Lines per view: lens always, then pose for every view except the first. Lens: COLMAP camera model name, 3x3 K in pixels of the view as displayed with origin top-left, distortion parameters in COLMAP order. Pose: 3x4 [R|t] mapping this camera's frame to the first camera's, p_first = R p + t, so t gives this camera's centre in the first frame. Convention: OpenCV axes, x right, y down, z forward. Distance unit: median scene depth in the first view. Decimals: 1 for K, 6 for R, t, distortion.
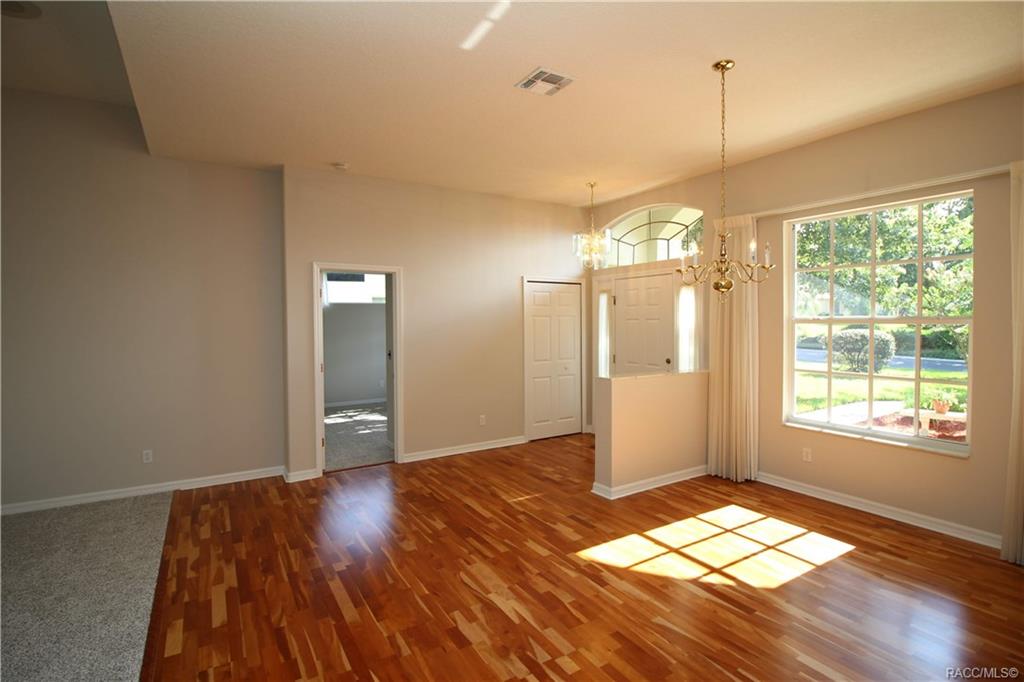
lens RADIAL K [[485.9, 0, 516.4], [0, 485.9, 335.2], [0, 0, 1]] dist [-0.016355, -0.000361]
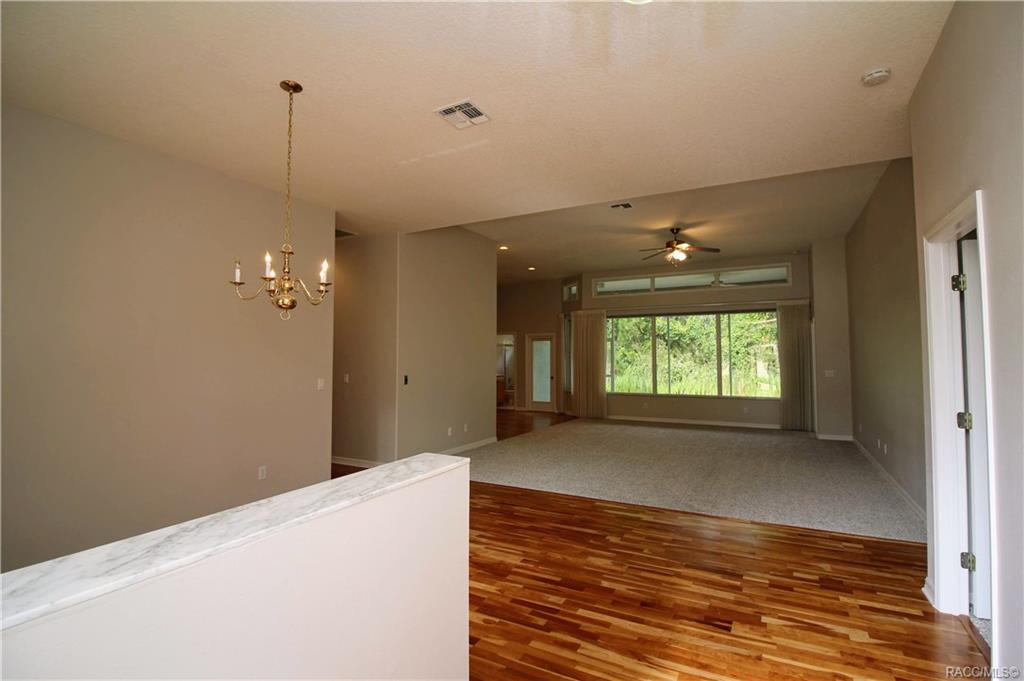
lens RADIAL K [[485.9, 0, 516.4], [0, 485.9, 334.7], [0, 0, 1]] dist [-0.016355, -0.000361]
pose [[-0.871005, -0.019258, -0.490896, 0.392650], [-0.009544, 0.999706, -0.022286, -0.013615], [0.491181, -0.014726, -0.870933, 1.633539]]
